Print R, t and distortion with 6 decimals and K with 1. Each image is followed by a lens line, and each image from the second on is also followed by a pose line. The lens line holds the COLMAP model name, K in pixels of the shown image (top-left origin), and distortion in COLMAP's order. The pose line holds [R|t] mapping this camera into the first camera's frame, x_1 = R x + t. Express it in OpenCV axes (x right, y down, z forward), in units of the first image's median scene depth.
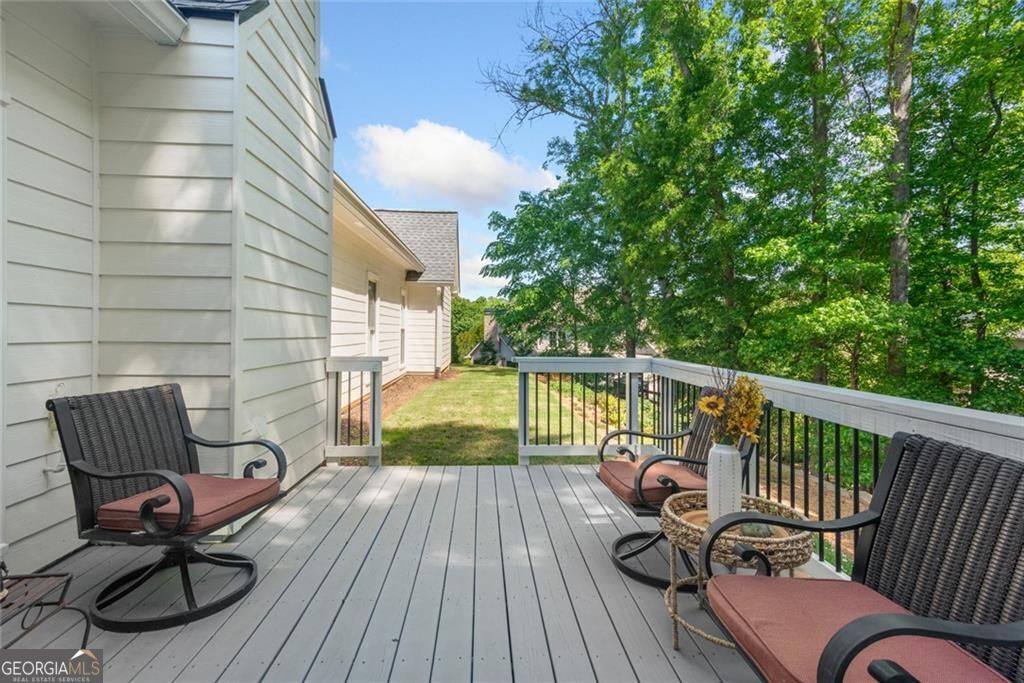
lens RADIAL K [[496.9, 0, 505.8], [0, 496.9, 336.1], [0, 0, 1]] dist [0.005208, 0.000899]
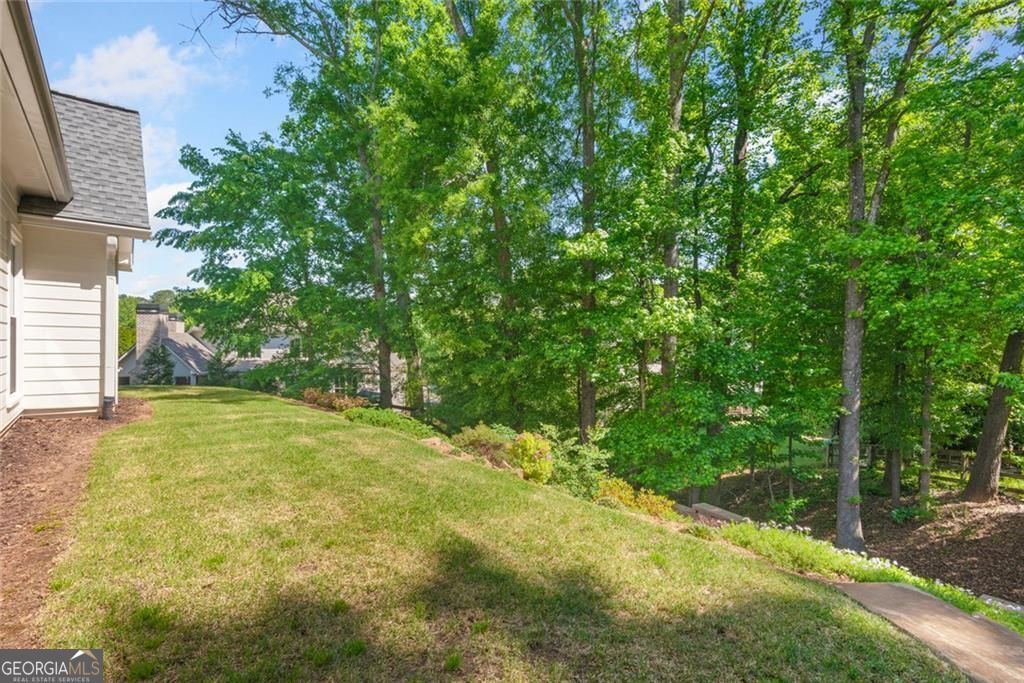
lens RADIAL K [[496.9, 0, 518.2], [0, 496.9, 344.9], [0, 0, 1]] dist [0.005208, 0.000899]
pose [[0.795075, -0.003162, 0.606503, -0.086103], [0.003224, 0.999994, 0.000988, 0.008241], [-0.606503, 0.001170, 0.795080, 0.263770]]
